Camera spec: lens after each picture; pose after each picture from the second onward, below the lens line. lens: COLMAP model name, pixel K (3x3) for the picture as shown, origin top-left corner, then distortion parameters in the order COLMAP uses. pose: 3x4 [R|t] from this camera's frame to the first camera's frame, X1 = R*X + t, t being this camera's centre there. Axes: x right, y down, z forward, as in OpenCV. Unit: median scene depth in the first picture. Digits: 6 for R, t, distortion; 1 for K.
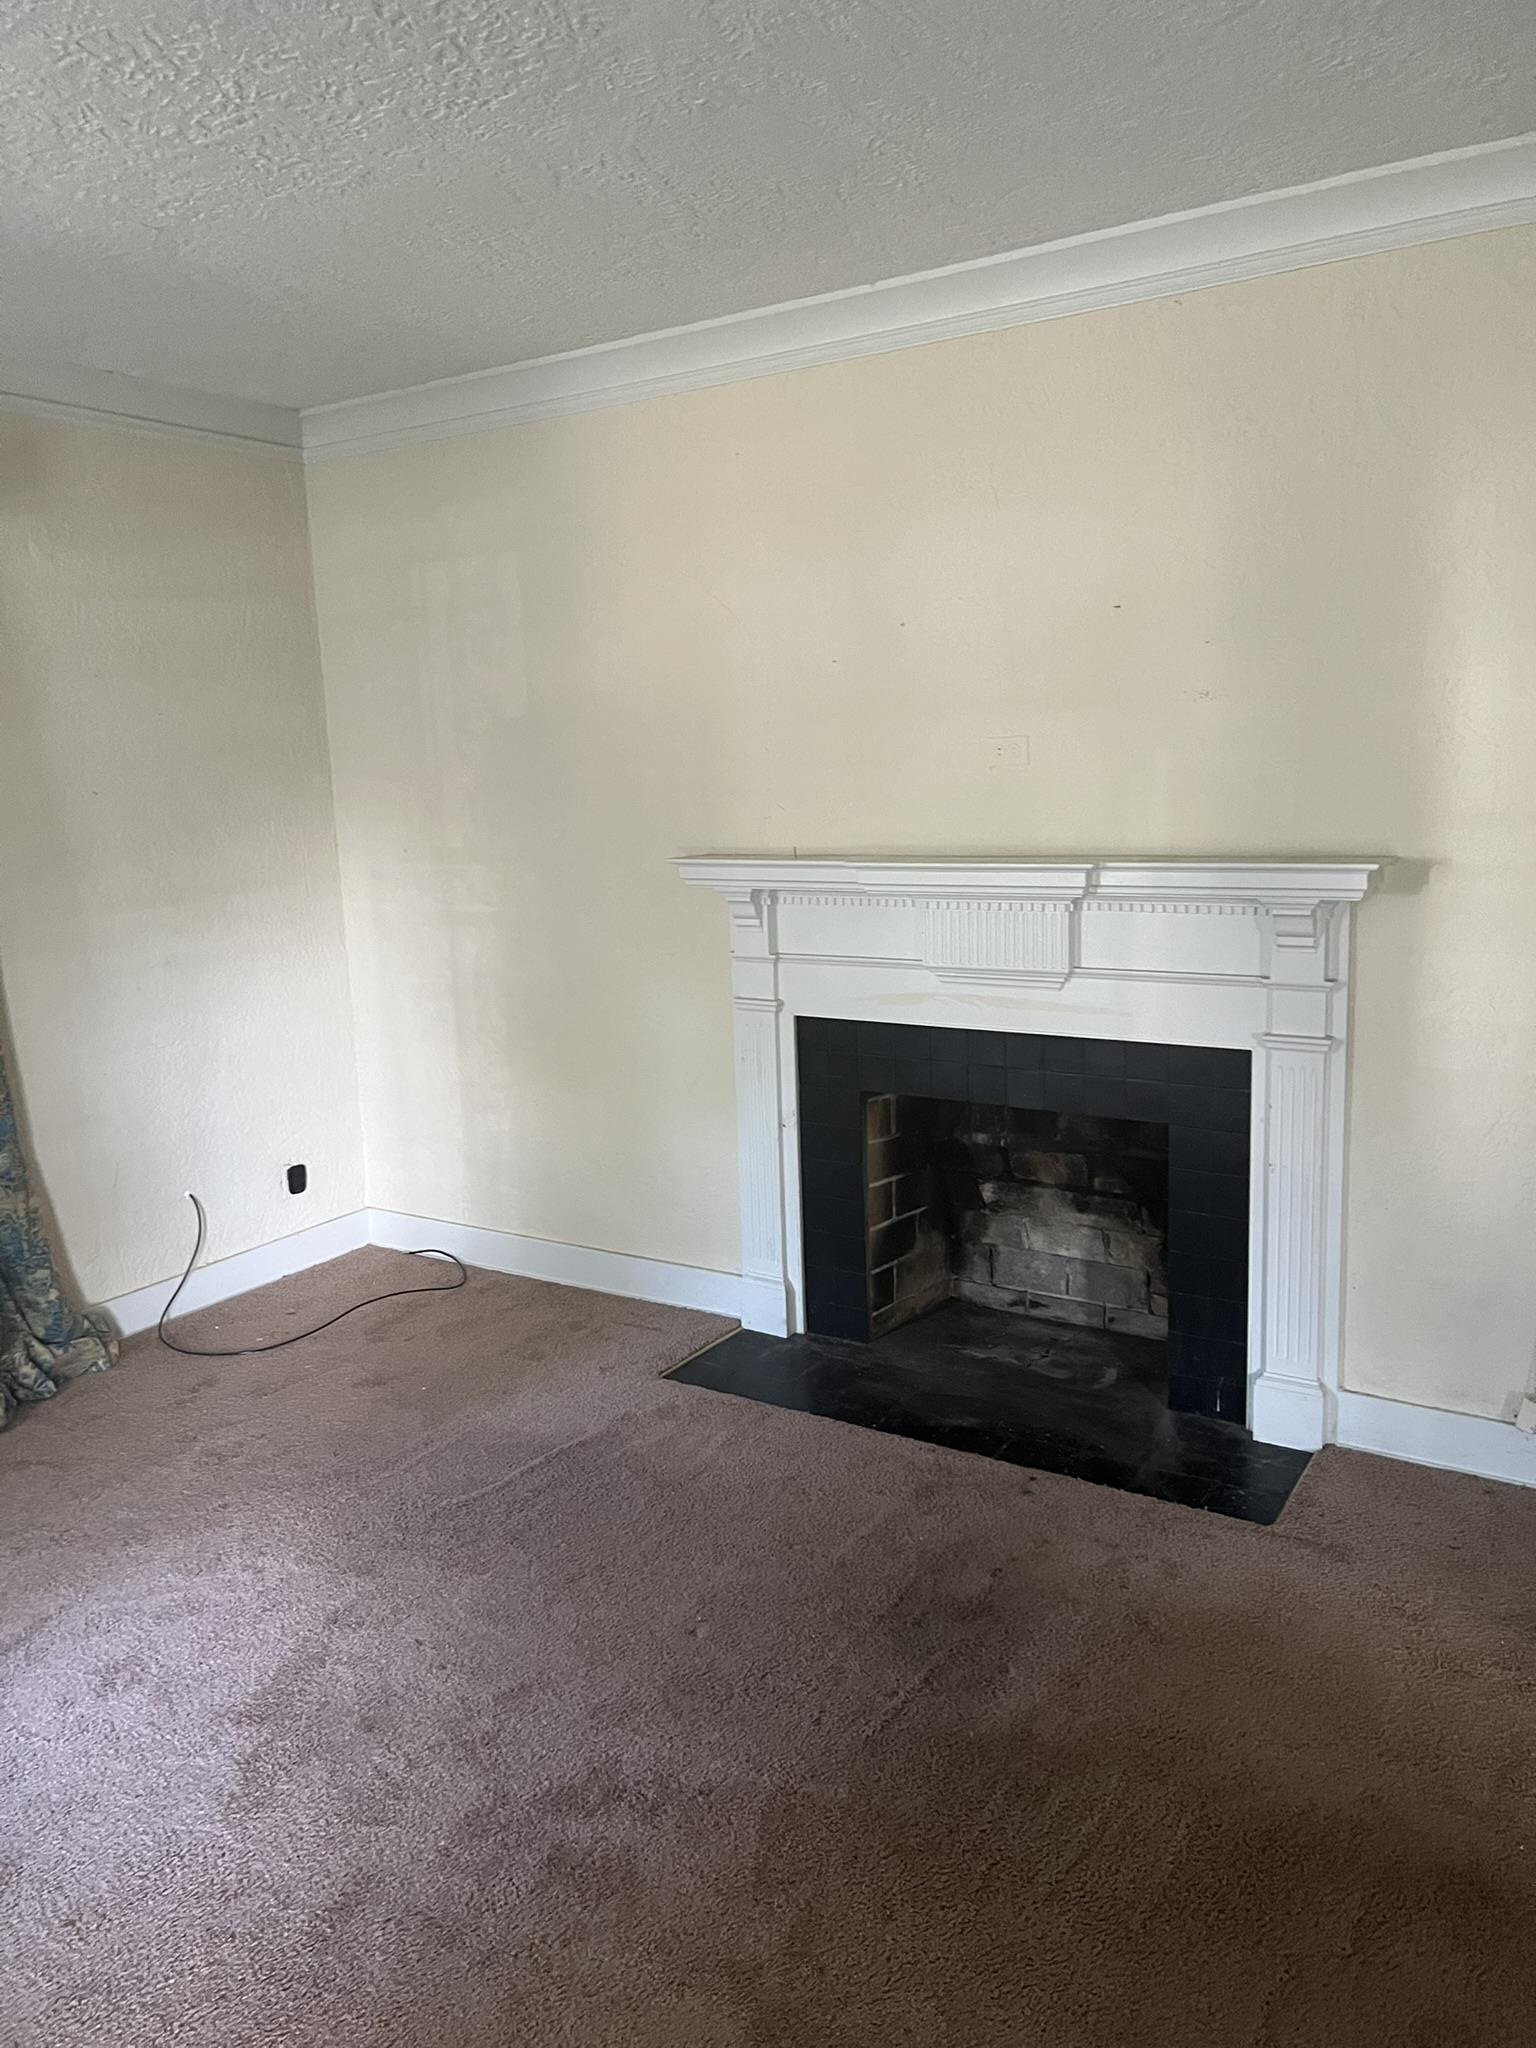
lens RADIAL K [[1529.3, 0, 772.4], [0, 1529.3, 956.6], [0, 0, 1]] dist [0.067634, -0.079999]
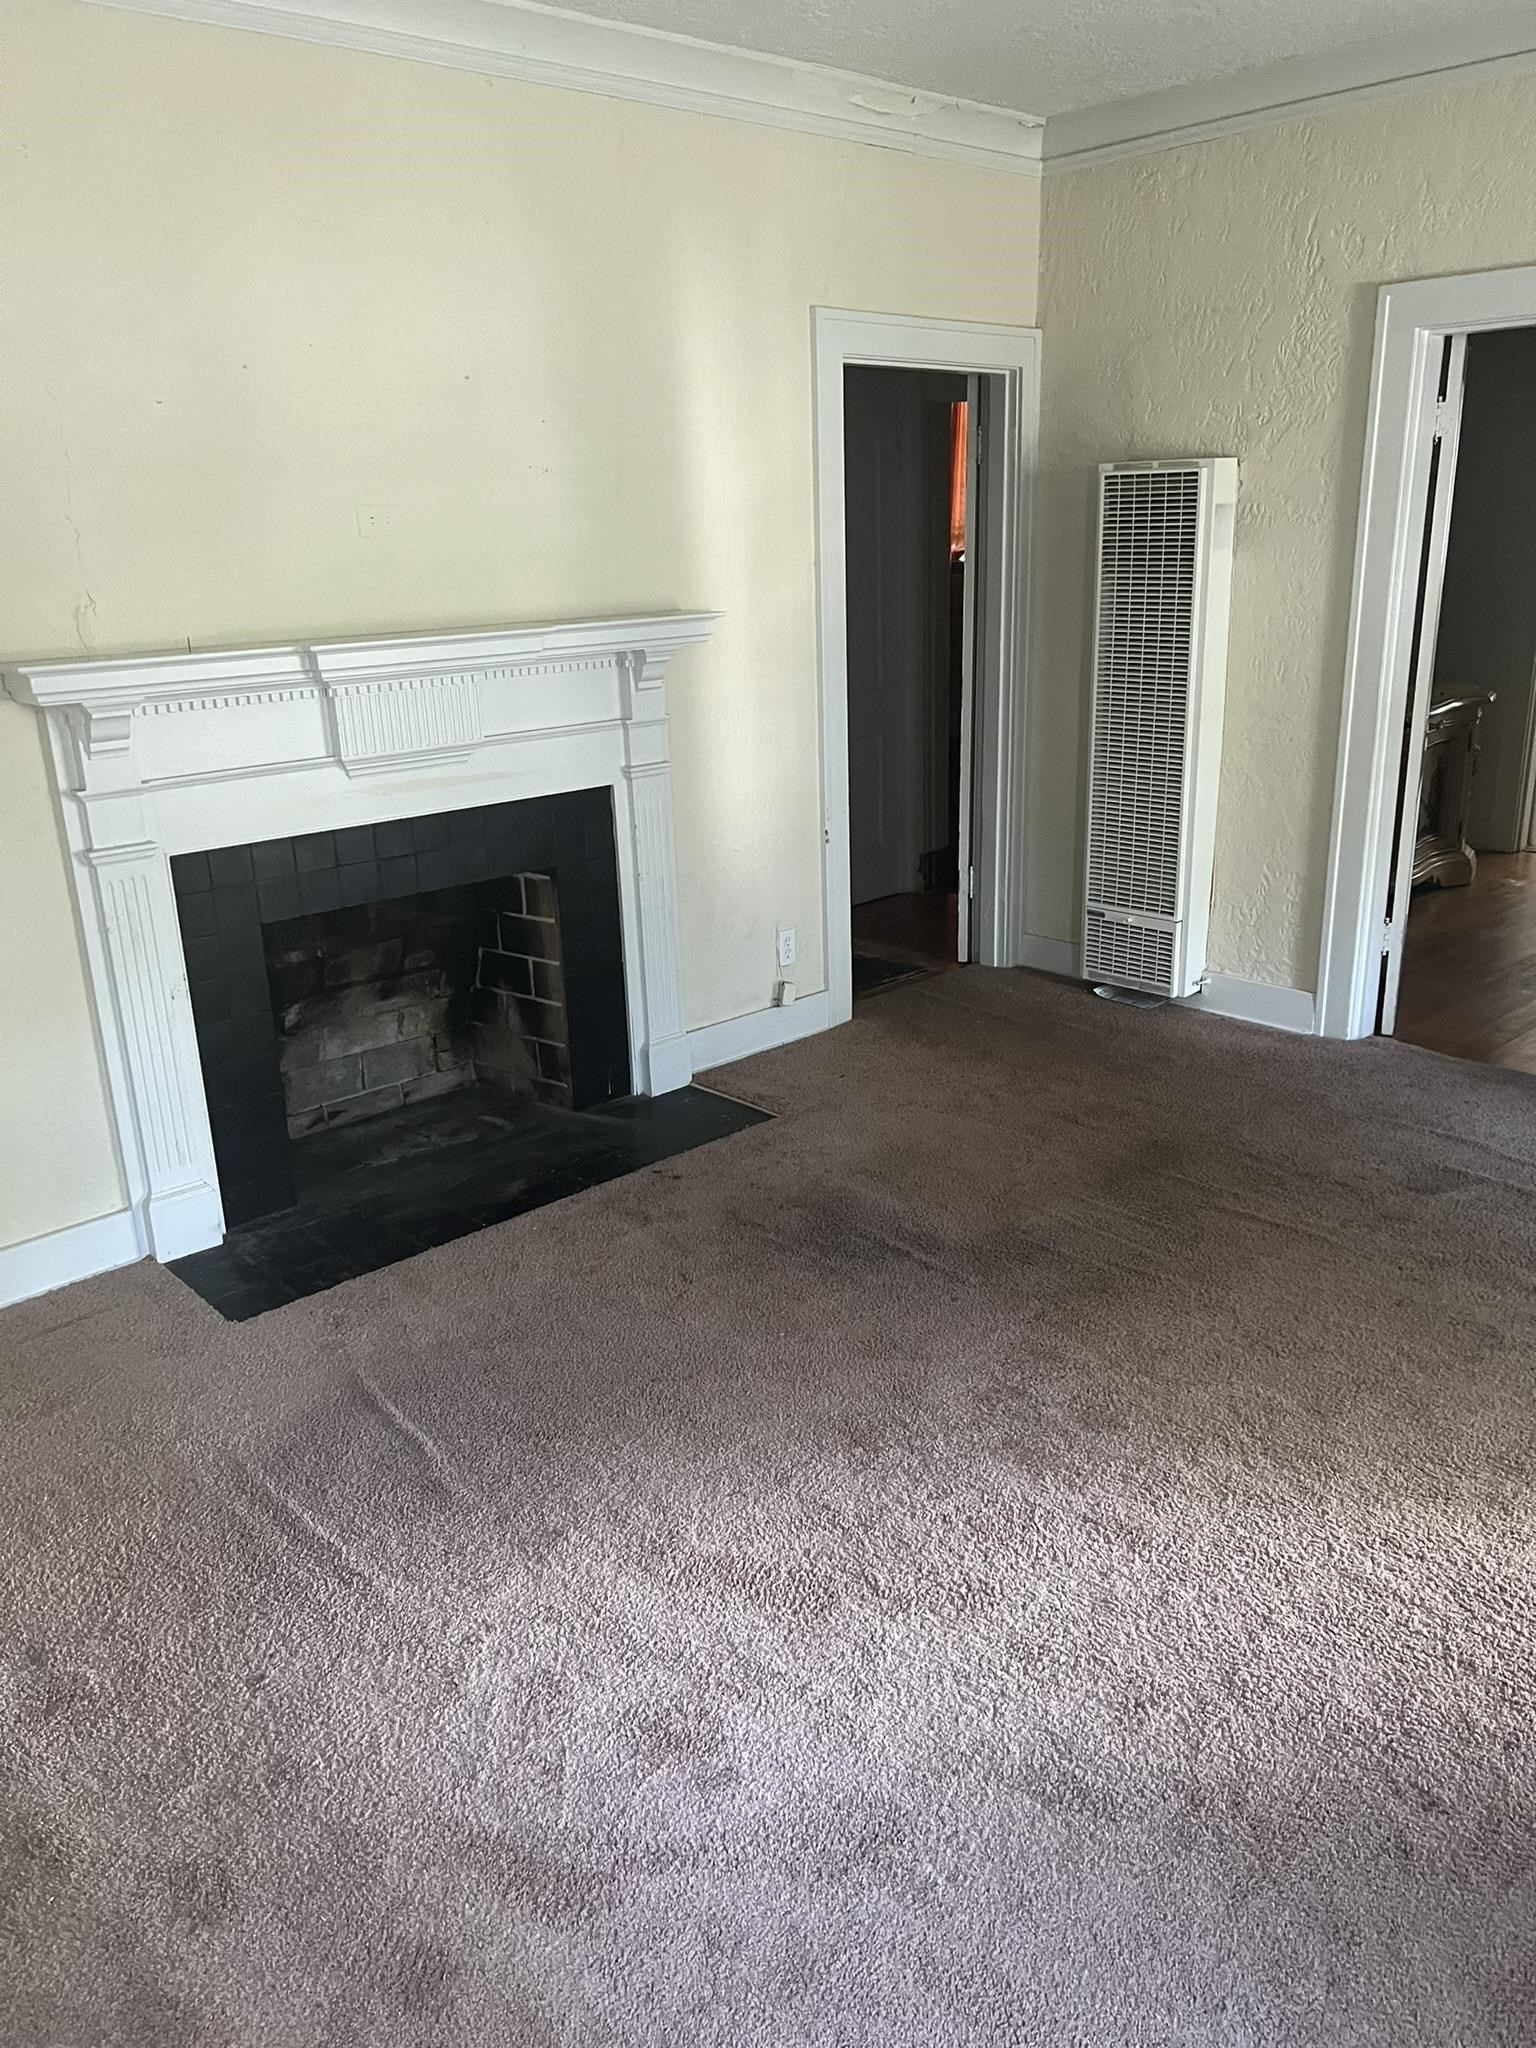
lens RADIAL K [[1529.3, 0, 775.5], [0, 1529.3, 1014.7], [0, 0, 1]] dist [0.067634, -0.079999]
pose [[0.235107, -0.275493, 0.932110, -0.679521], [0.144402, 0.958248, 0.246796, -0.035713], [-0.961183, 0.076575, 0.265073, 0.485375]]
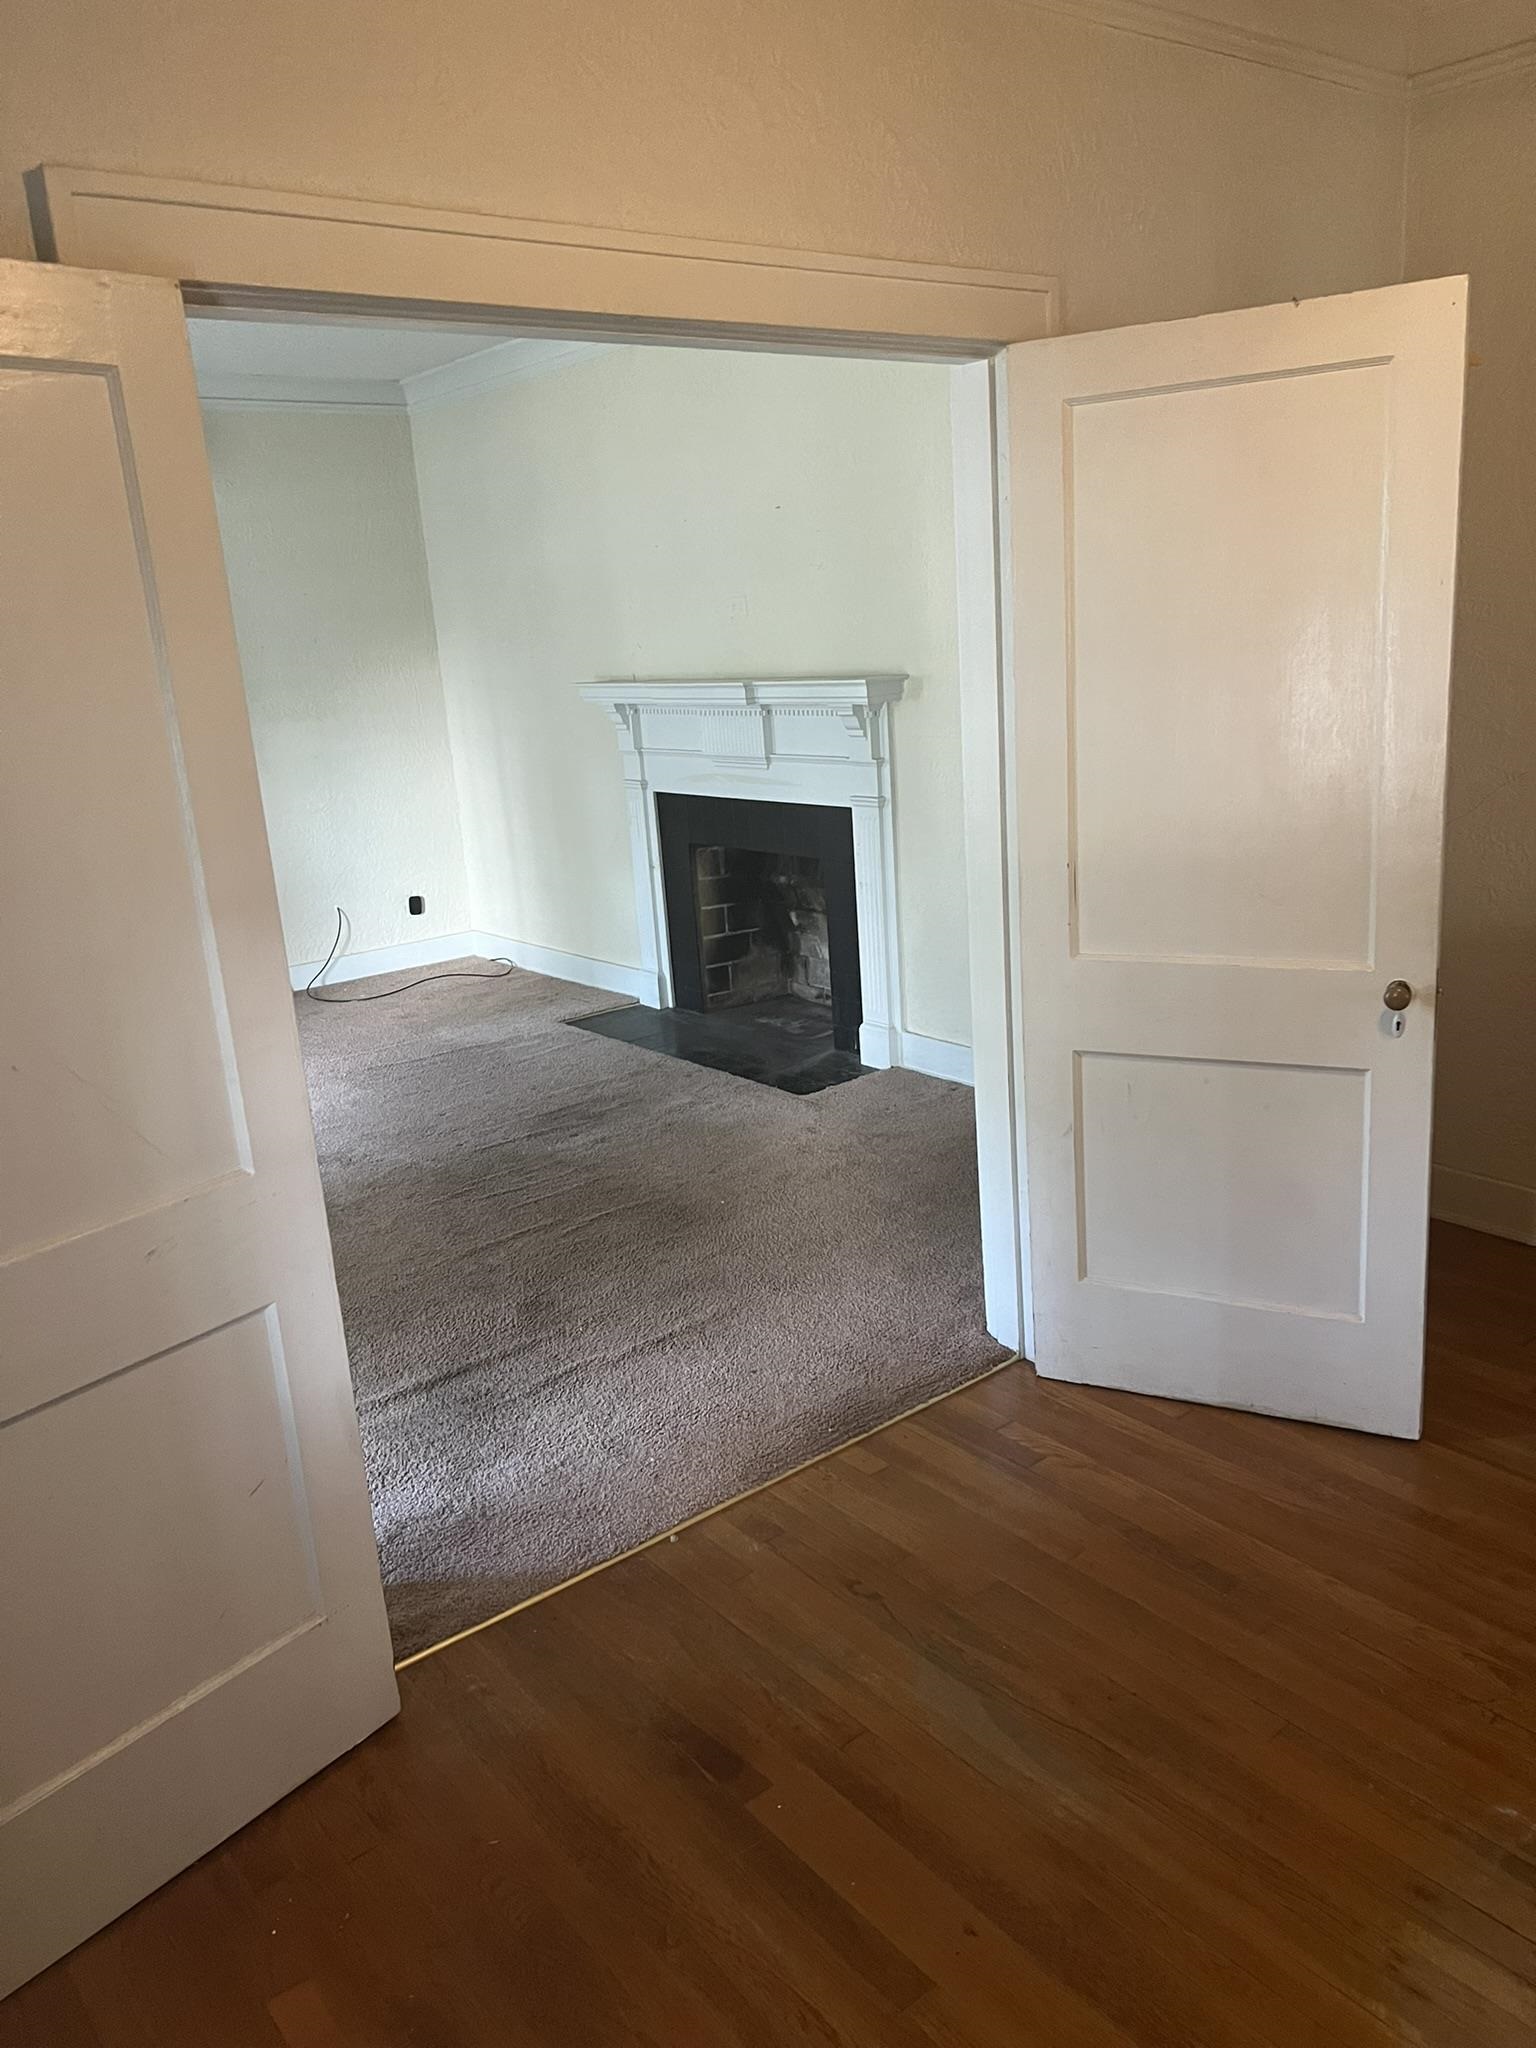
lens RADIAL K [[1529.3, 0, 691.1], [0, 1529.3, 1060.2], [0, 0, 1]] dist [0.067634, -0.079999]
pose [[0.941559, 0.060571, -0.331357, 0.555459], [-0.000195, 0.983798, 0.179281, 0.028463], [0.336848, -0.168740, 0.926316, -0.403356]]
